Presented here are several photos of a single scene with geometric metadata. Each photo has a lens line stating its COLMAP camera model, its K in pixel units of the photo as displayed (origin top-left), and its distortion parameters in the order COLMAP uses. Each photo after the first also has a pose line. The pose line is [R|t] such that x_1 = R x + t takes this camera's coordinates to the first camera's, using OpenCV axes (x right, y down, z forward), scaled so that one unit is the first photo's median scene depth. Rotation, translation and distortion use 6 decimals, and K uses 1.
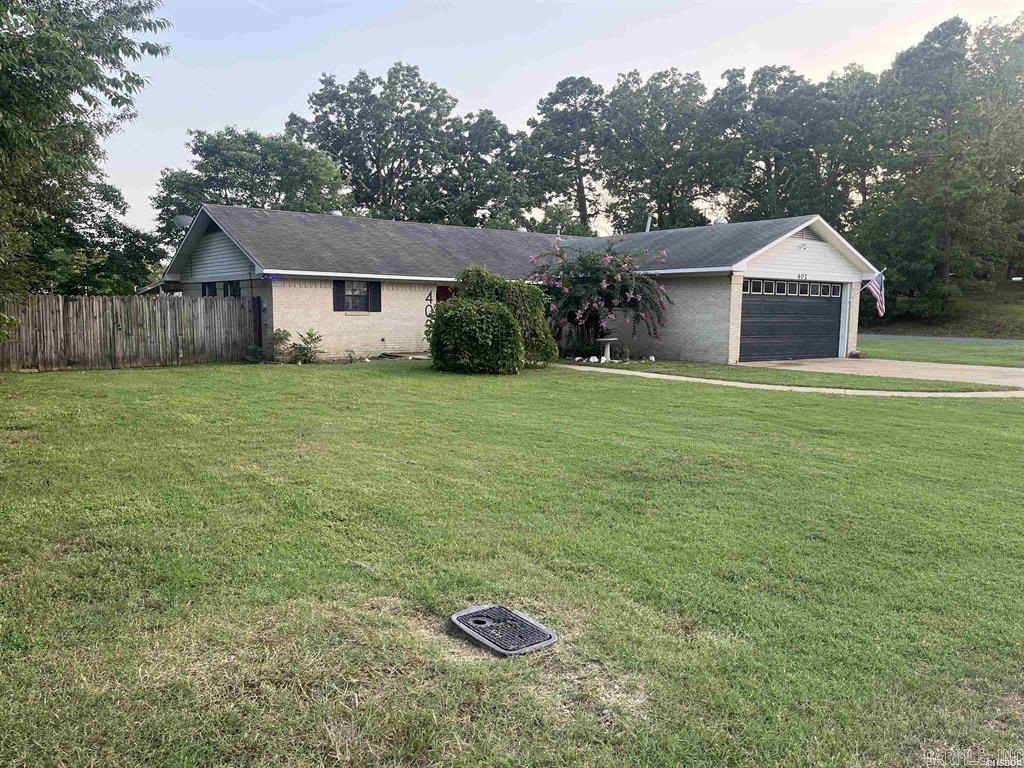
lens RADIAL K [[781.3, 0, 507.6], [0, 781.3, 387.2], [0, 0, 1]] dist [0.073059, -0.098082]
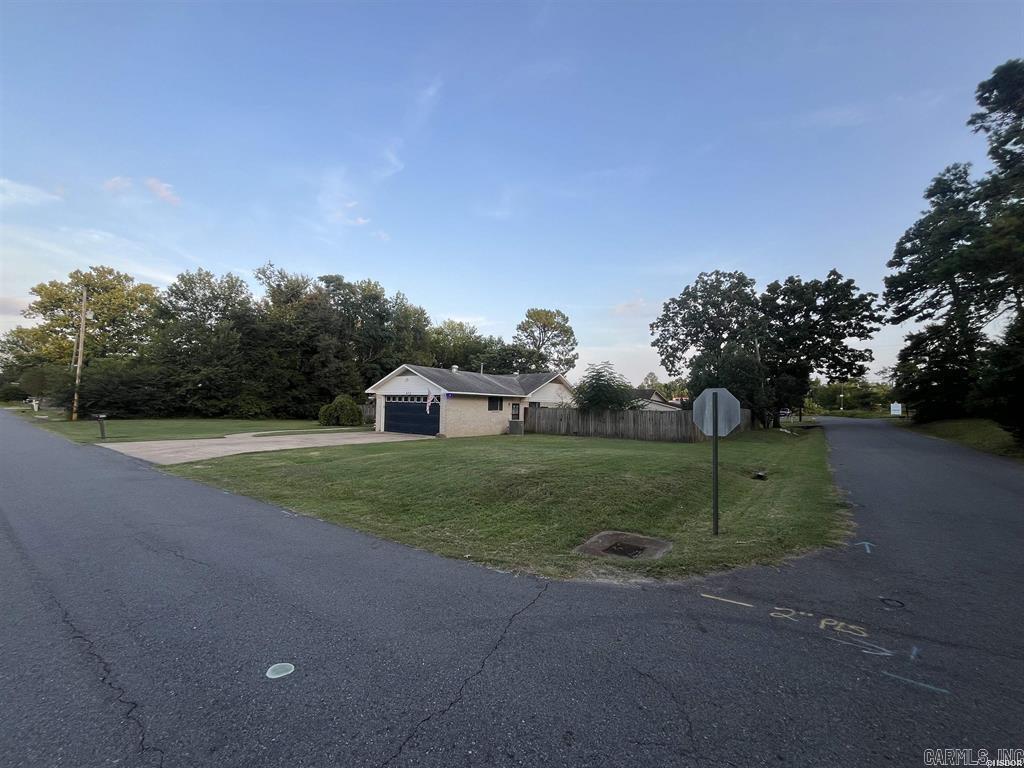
lens RADIAL K [[411.9, 0, 509.0], [0, 411.9, 386.7], [0, 0, 1]] dist [0.000870, -0.000103]
pose [[0.281530, -0.043615, -0.958561, 0.604430], [-0.120818, 0.989405, -0.080503, -0.040072], [0.951916, 0.138476, 0.273277, 0.377975]]
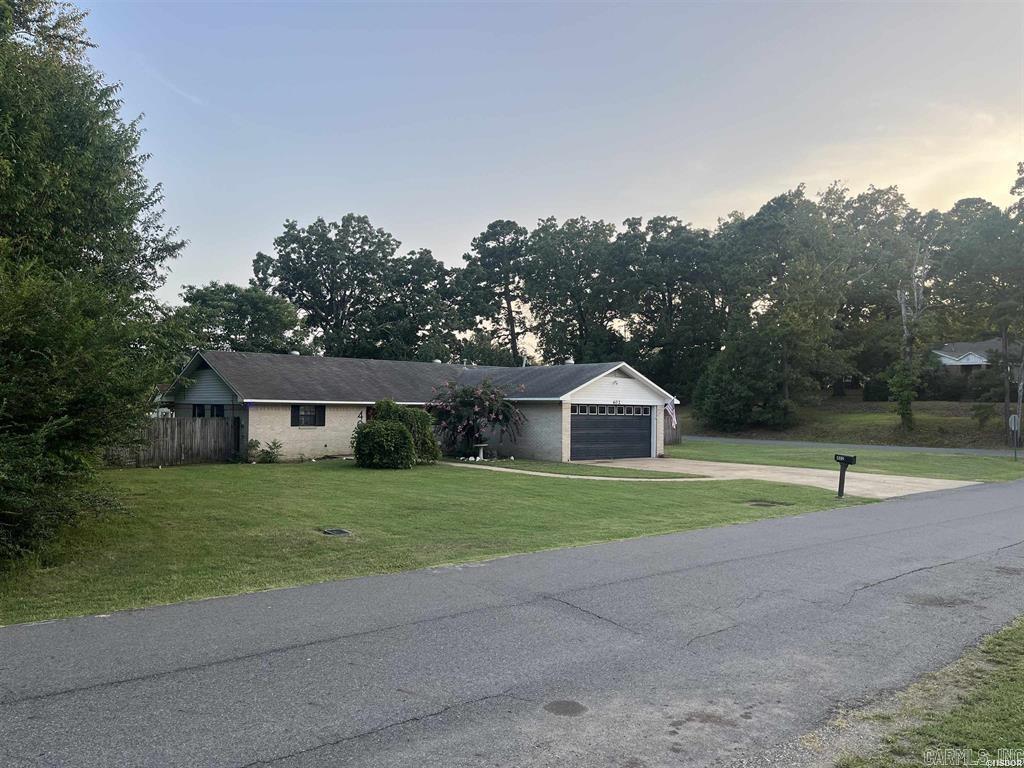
lens RADIAL K [[777.9, 0, 513.6], [0, 777.9, 390.9], [0, 0, 1]] dist [0.077296, -0.117008]
pose [[0.998004, 0.002344, 0.063100, 0.035746], [0.005371, 0.992539, -0.121810, 0.005864], [-0.062915, 0.121906, 0.990546, -0.171140]]
